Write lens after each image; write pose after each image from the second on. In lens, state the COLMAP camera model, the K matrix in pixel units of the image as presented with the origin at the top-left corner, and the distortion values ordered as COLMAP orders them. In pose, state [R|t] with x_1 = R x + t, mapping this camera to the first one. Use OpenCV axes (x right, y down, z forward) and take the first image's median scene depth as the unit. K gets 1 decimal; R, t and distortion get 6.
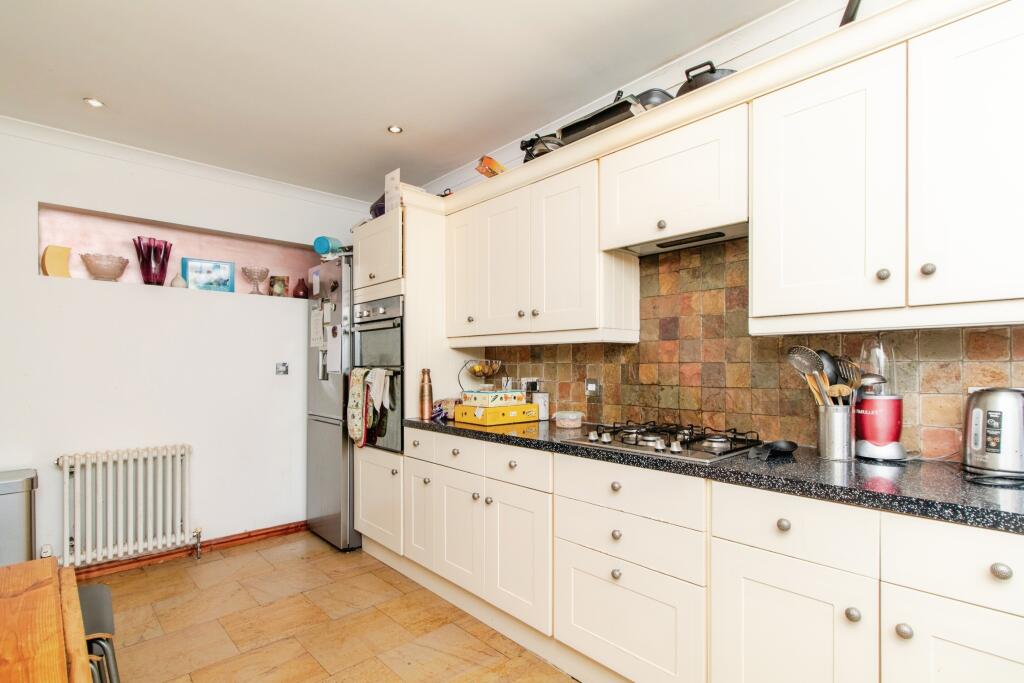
lens RADIAL K [[487.8, 0, 494.1], [0, 487.8, 366.7], [0, 0, 1]] dist [0.002303, 0.000179]
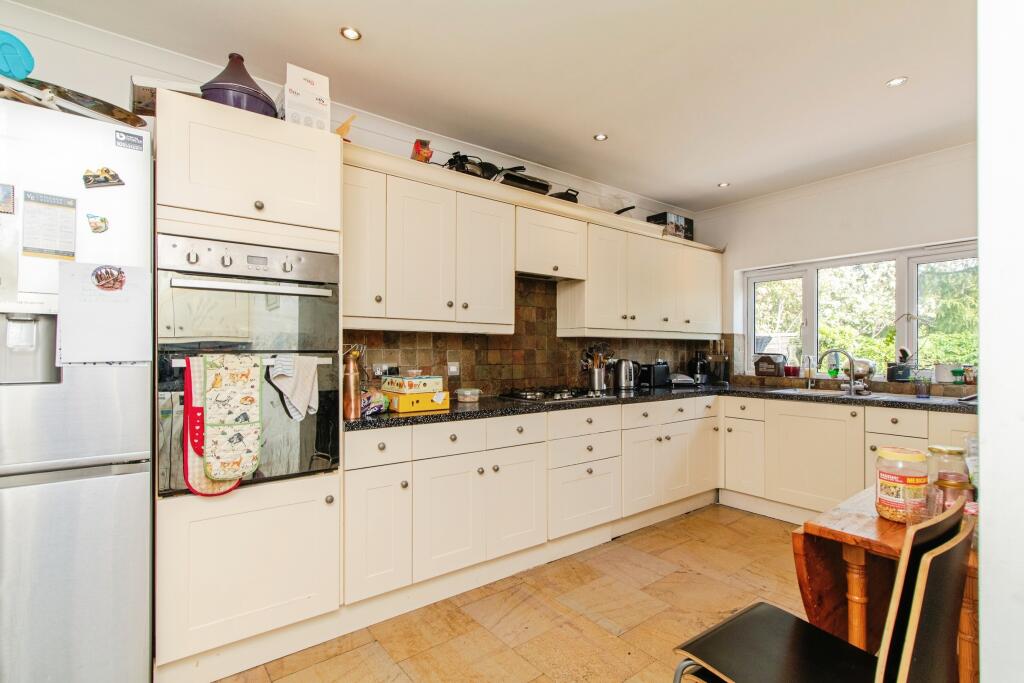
lens RADIAL K [[487.8, 0, 510.7], [0, 487.8, 347.5], [0, 0, 1]] dist [0.002303, 0.000179]
pose [[0.077080, 0.012140, 0.996951, -1.060152], [0.001775, 0.999923, -0.012314, 0.004125], [-0.997023, 0.002719, 0.077053, 0.800778]]
